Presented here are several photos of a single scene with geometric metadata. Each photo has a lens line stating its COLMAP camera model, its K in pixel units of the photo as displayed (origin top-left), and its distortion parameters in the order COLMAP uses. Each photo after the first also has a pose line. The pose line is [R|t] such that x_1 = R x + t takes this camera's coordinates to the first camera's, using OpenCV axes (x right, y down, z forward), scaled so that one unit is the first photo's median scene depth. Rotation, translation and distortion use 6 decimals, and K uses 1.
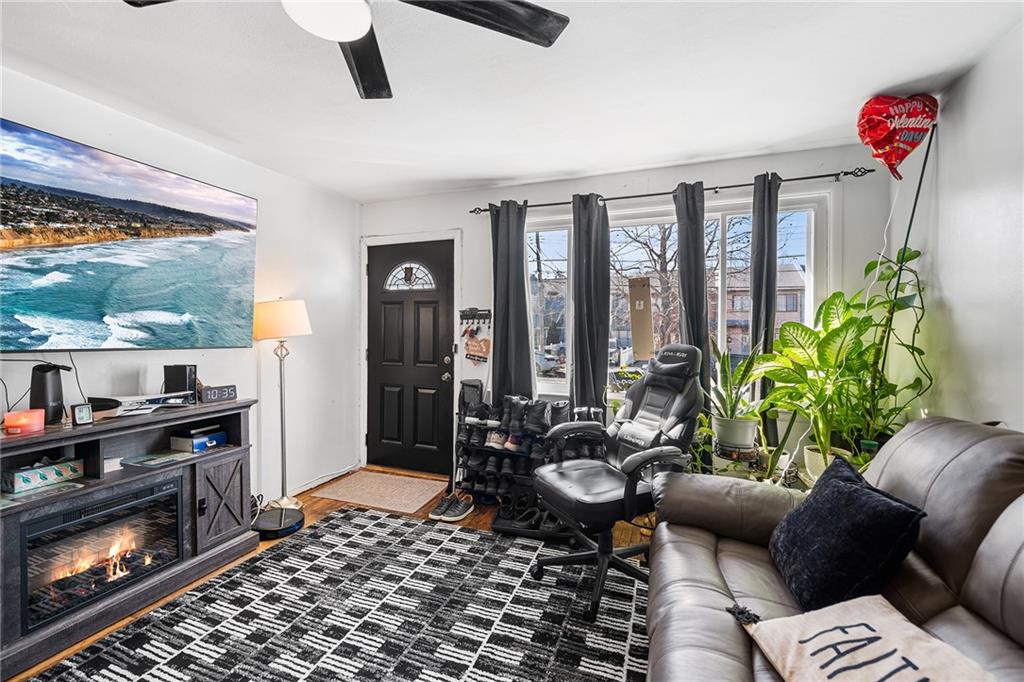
lens RADIAL K [[425.5, 0, 511.9], [0, 425.5, 328.9], [0, 0, 1]] dist [-0.001797, -0.000180]
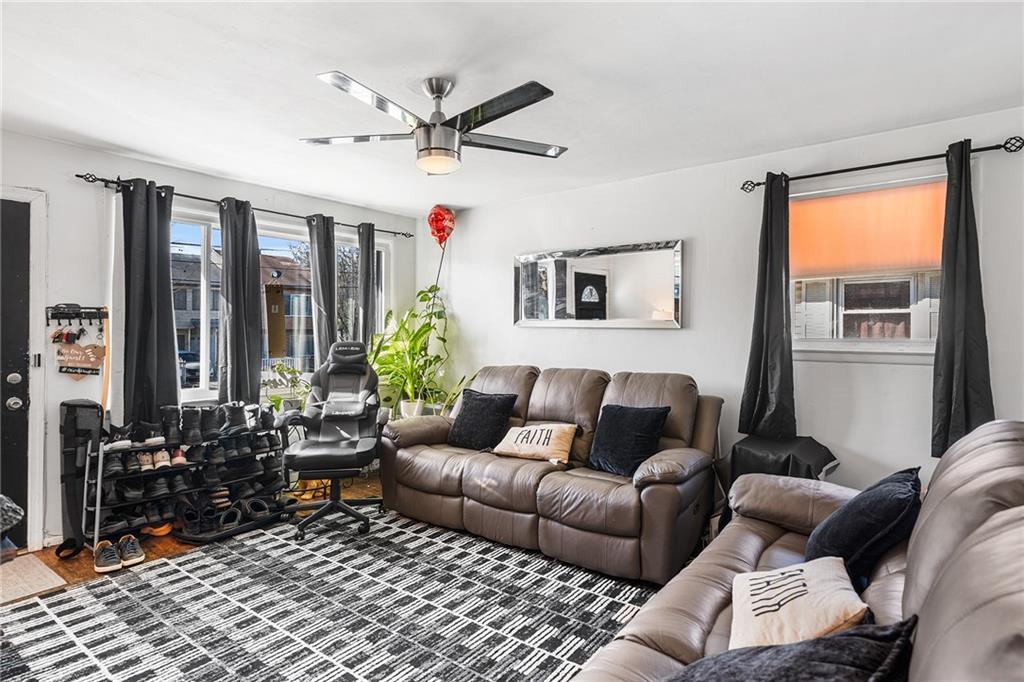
lens RADIAL K [[510.8, 0, 505.3], [0, 510.8, 339.5], [0, 0, 1]] dist [-0.001517, -0.000349]
pose [[0.316719, -0.025062, 0.948188, -0.988158], [0.006881, 0.999685, 0.024125, -0.004658], [-0.948494, -0.001116, 0.316792, 0.002639]]
